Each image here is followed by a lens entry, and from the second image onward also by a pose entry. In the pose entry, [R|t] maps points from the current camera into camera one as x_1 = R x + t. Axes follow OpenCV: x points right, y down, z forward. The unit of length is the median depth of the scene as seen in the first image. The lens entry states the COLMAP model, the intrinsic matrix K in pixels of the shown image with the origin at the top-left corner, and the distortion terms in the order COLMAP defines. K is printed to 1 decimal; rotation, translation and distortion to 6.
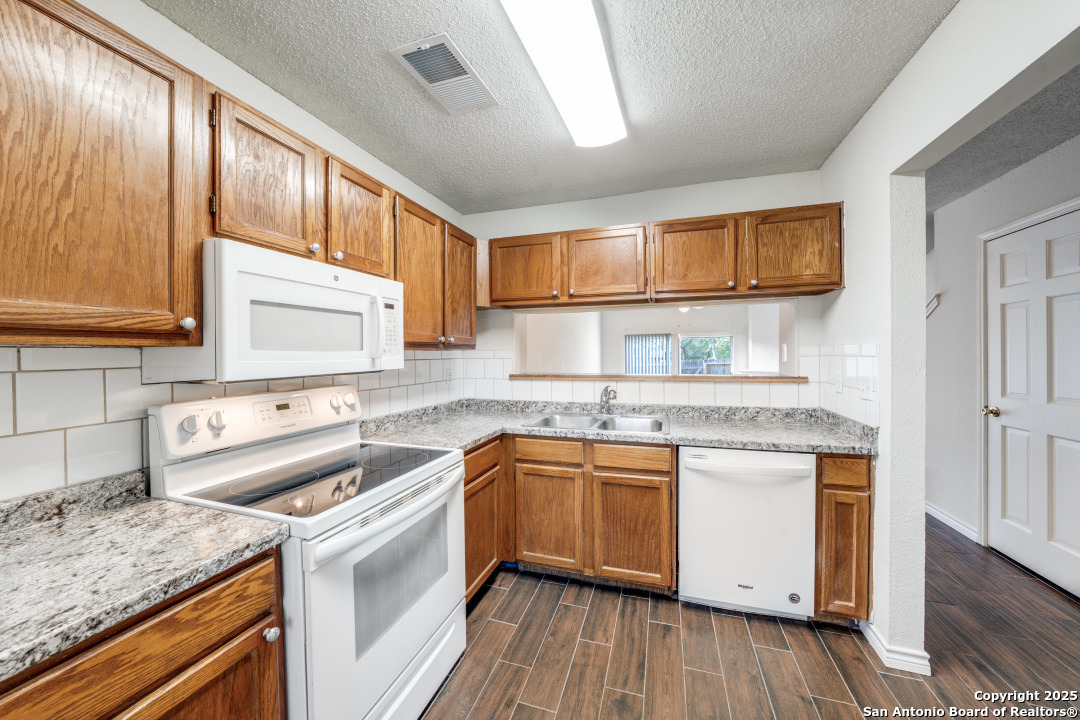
lens RADIAL K [[376.8, 0, 548.0], [0, 376.8, 354.9], [0, 0, 1]] dist [-0.027782, 0.006723]
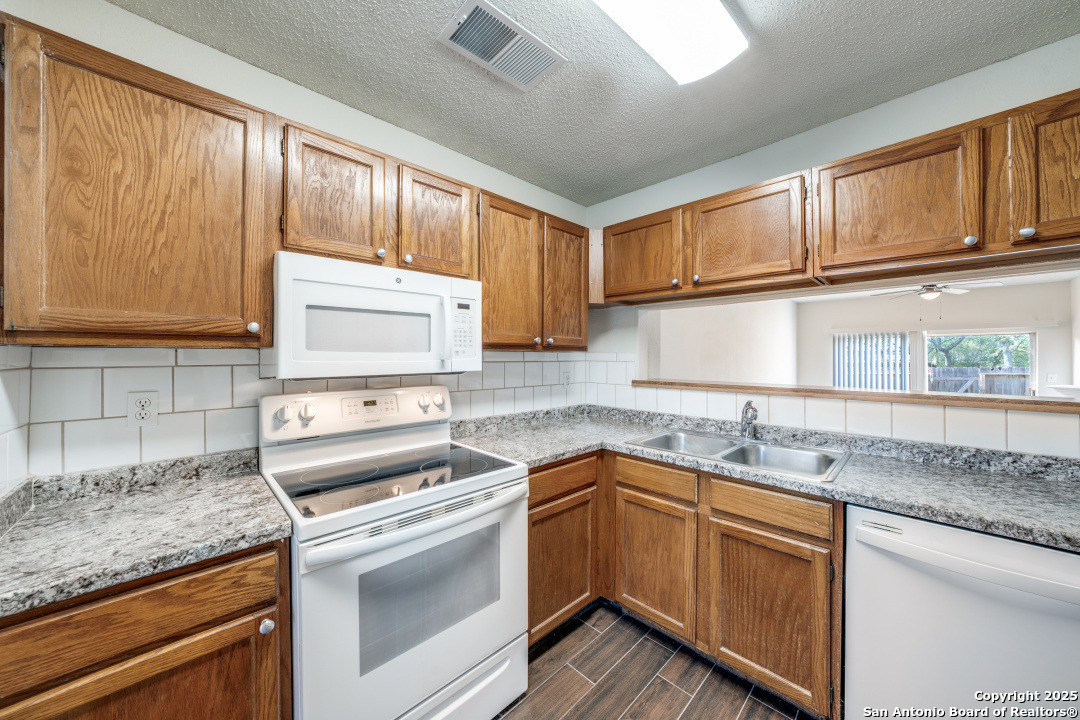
lens RADIAL K [[376.8, 0, 548.0], [0, 376.8, 354.9], [0, 0, 1]] dist [-0.027782, 0.006723]
pose [[0.883989, 0.007540, -0.467447, 0.256635], [-0.010246, 0.999942, -0.003247, -0.003682], [0.467396, 0.007660, 0.884015, 0.272658]]
